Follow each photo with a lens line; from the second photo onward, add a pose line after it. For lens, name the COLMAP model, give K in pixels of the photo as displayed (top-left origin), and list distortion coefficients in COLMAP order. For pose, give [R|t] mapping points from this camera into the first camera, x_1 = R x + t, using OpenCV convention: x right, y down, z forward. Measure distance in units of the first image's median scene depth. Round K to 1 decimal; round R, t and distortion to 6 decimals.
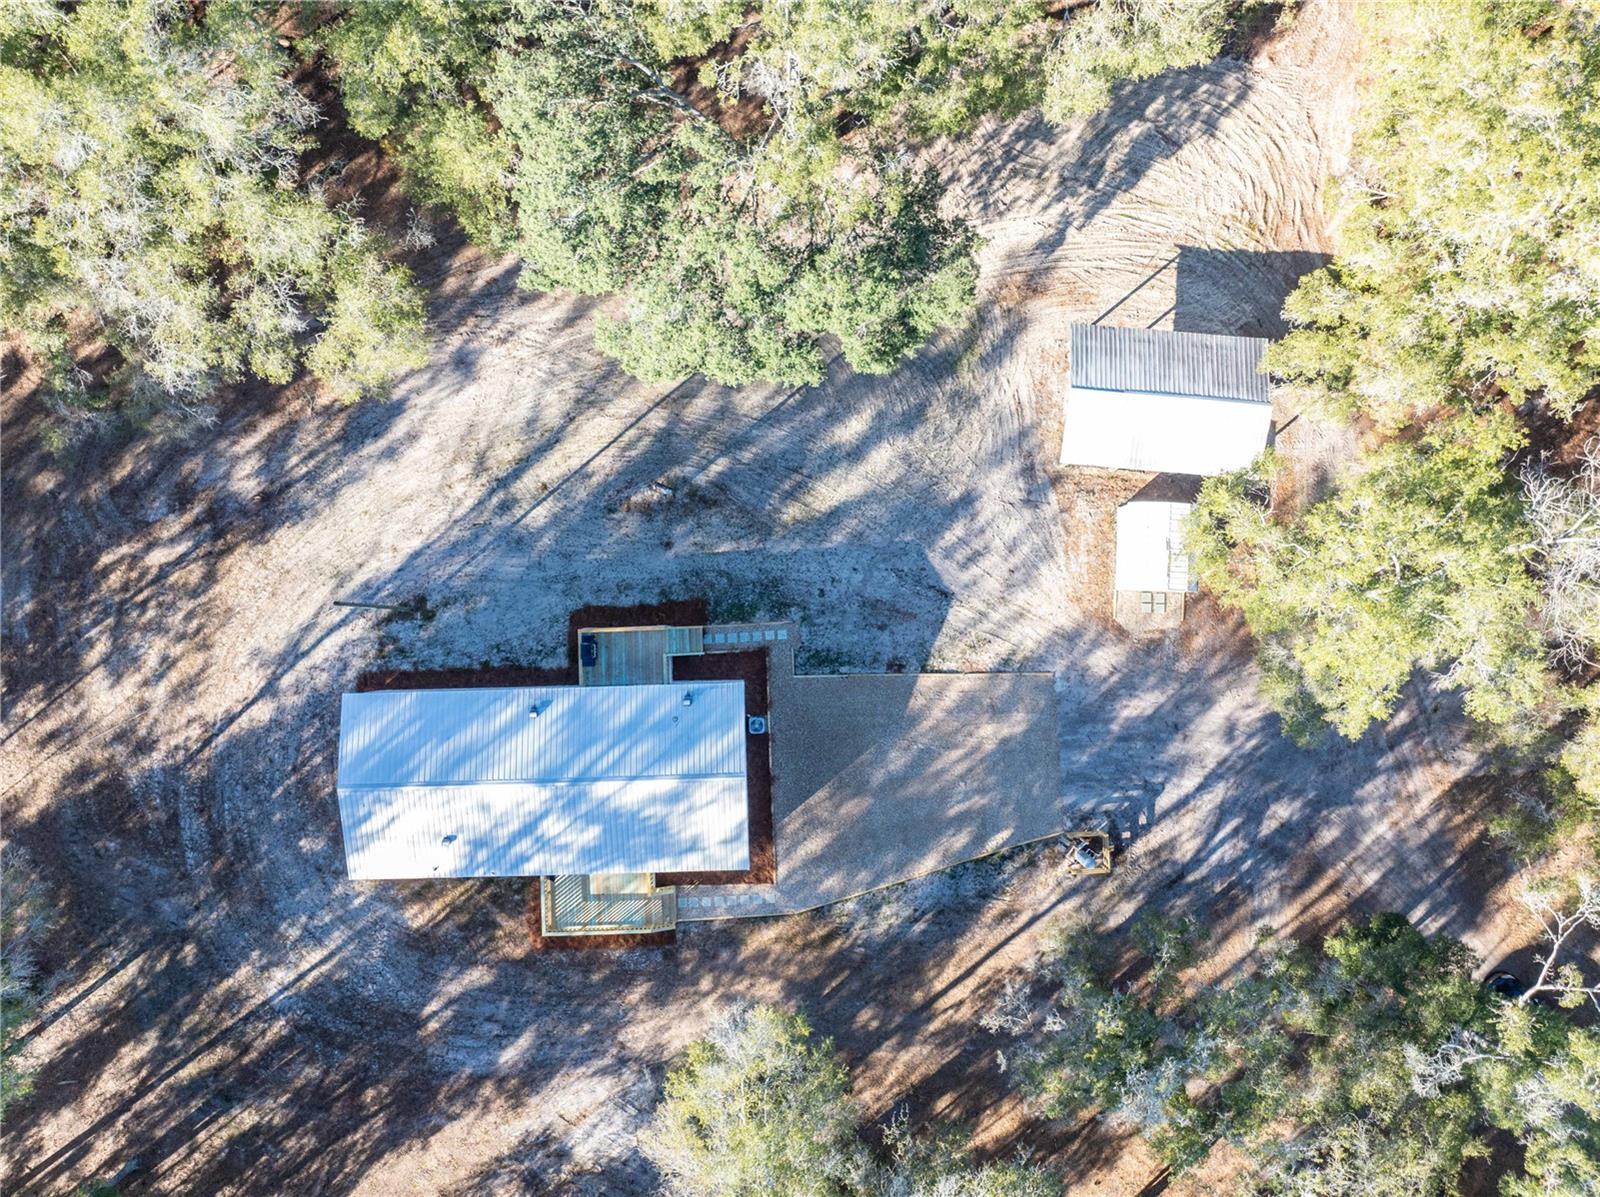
lens RADIAL K [[1161.3, 0, 804.9], [0, 1161.3, 584.9], [0, 0, 1]] dist [-0.012962, -0.047089]
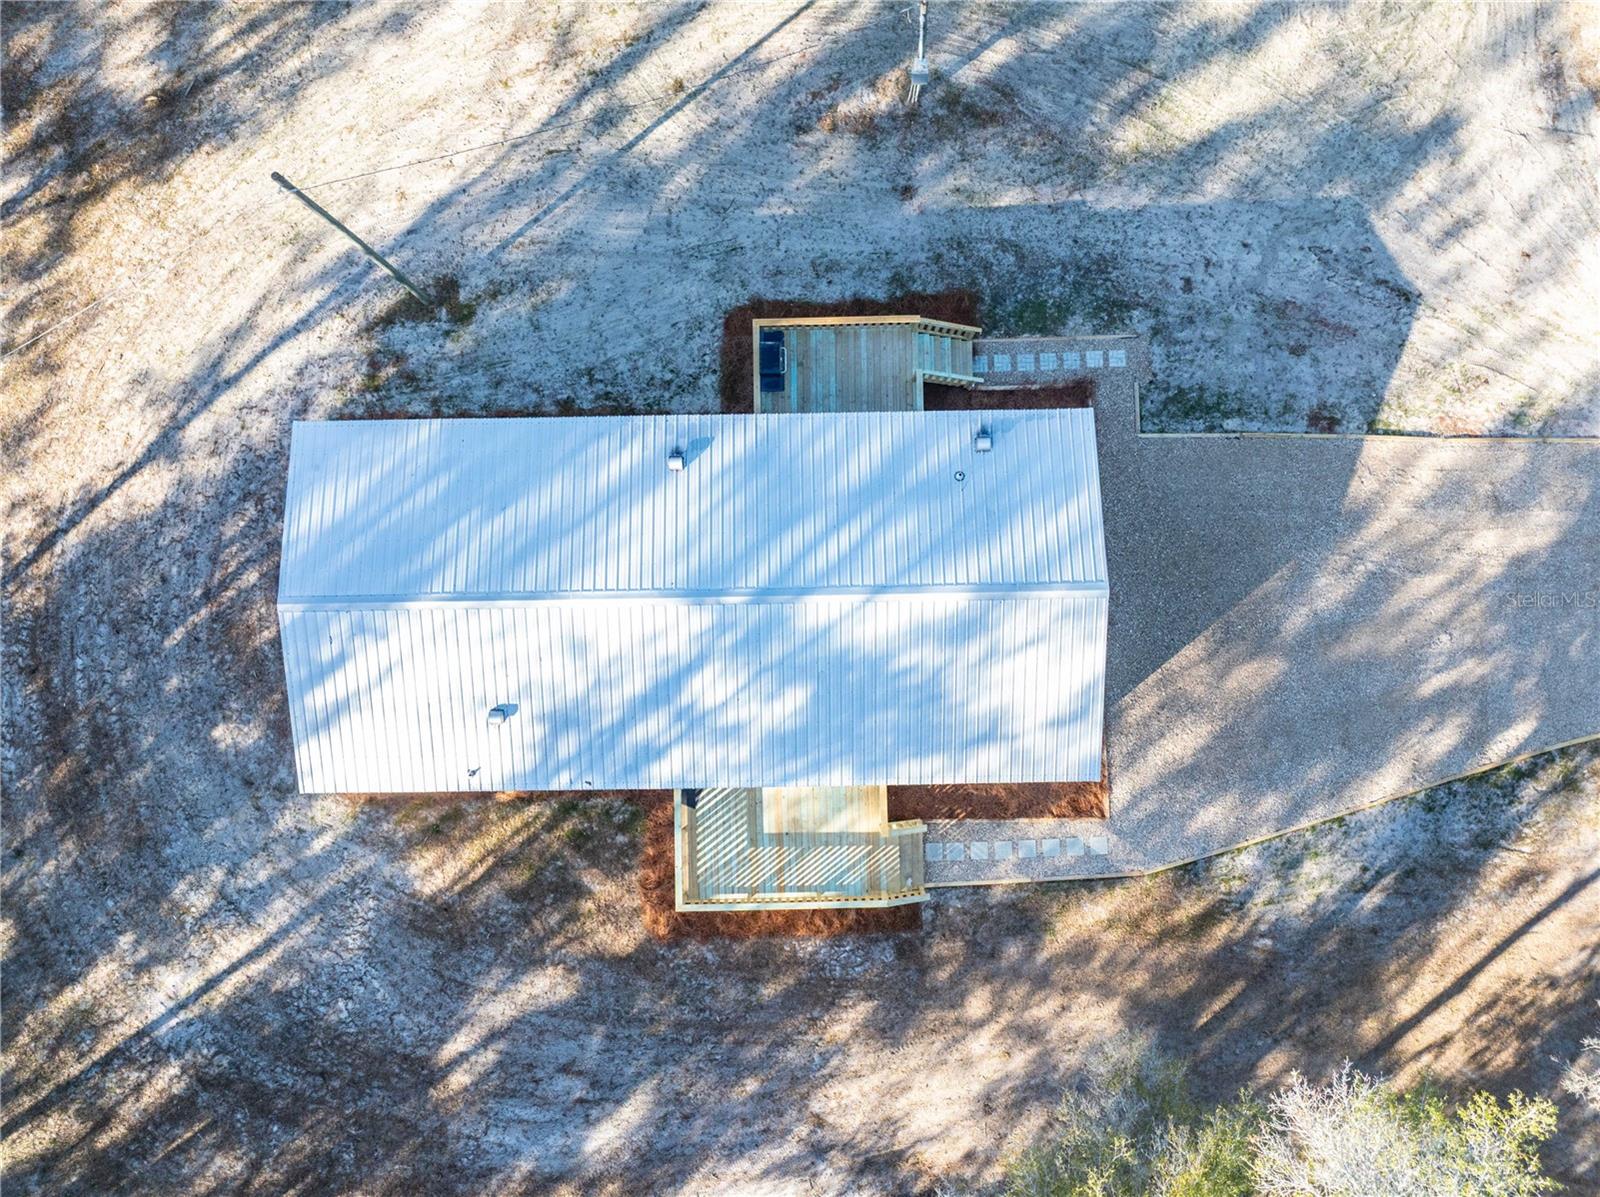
lens RADIAL K [[1107.2, 0, 786.5], [0, 1107.2, 599.6], [0, 0, 1]] dist [-0.032096, 0.000293]
pose [[0.999910, 0.012854, 0.003726, -0.175003], [-0.012843, 0.999913, -0.003046, 0.159758], [-0.003765, 0.002998, 0.999988, 0.490158]]
